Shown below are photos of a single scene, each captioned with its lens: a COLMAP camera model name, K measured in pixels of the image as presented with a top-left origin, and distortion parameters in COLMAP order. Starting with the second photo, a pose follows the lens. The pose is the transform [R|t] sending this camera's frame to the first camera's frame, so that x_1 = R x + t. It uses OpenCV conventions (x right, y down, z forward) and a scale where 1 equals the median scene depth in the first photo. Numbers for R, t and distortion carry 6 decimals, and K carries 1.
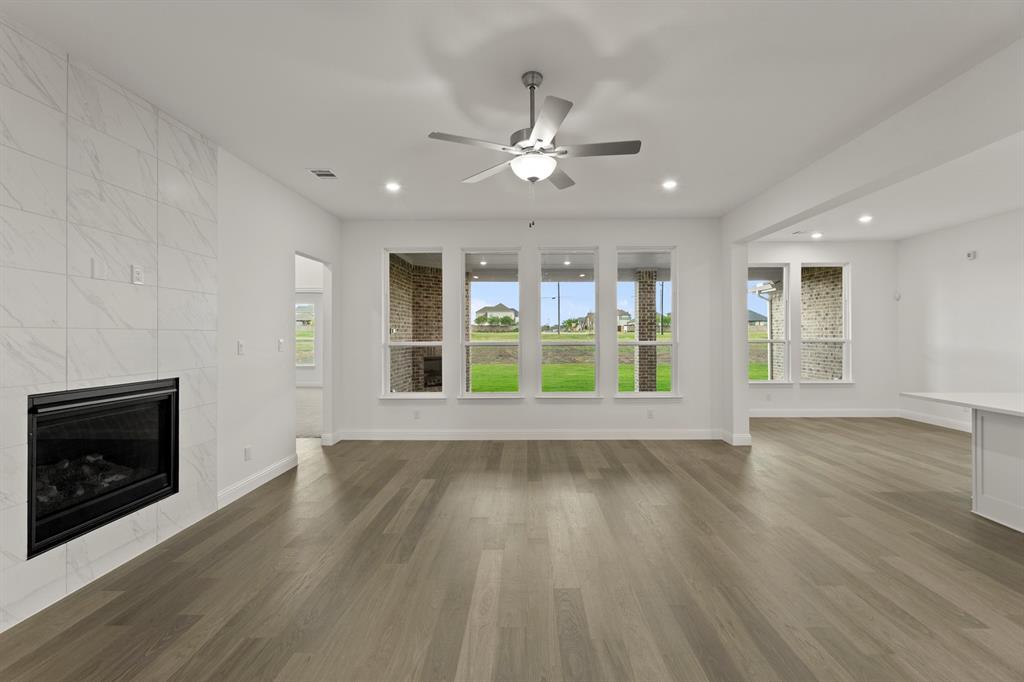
lens RADIAL K [[442.7, 0, 512.0], [0, 442.7, 341.0], [0, 0, 1]] dist [0.000049, 0.000063]
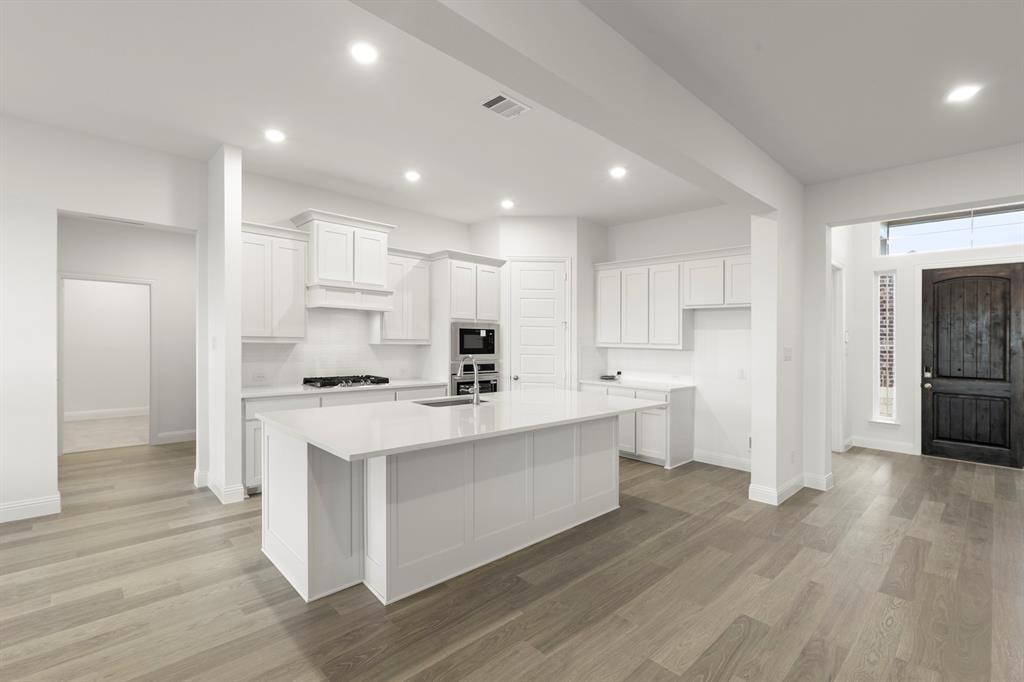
lens RADIAL K [[455.0, 0, 512.0], [0, 455.0, 341.0], [0, 0, 1]] dist [0.002372, 0.000503]
pose [[-0.700987, -0.003117, 0.713168, 0.200022], [-0.002598, 0.999995, 0.001817, -0.005986], [-0.713170, -0.000579, -0.700991, 0.640754]]
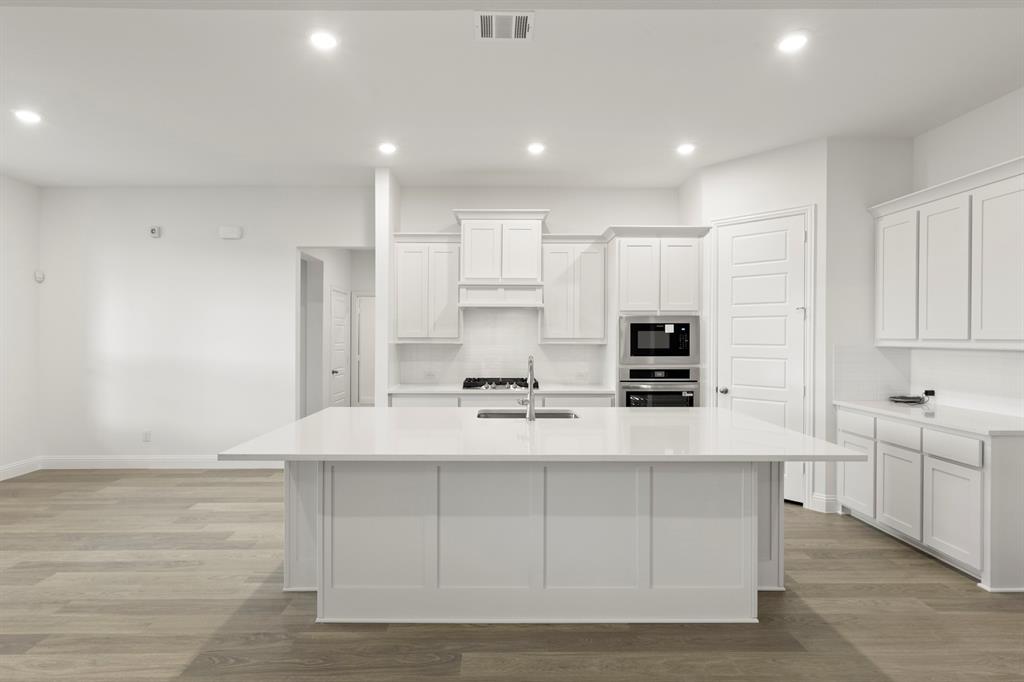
lens RADIAL K [[491.3, 0, 512.0], [0, 491.3, 341.0], [0, 0, 1]] dist [0.000084, -0.000070]
pose [[-0.026966, 0.000827, 0.999636, 0.161900], [0.009366, 0.999956, -0.000575, -0.003306], [-0.999592, 0.009347, -0.026972, 0.352518]]
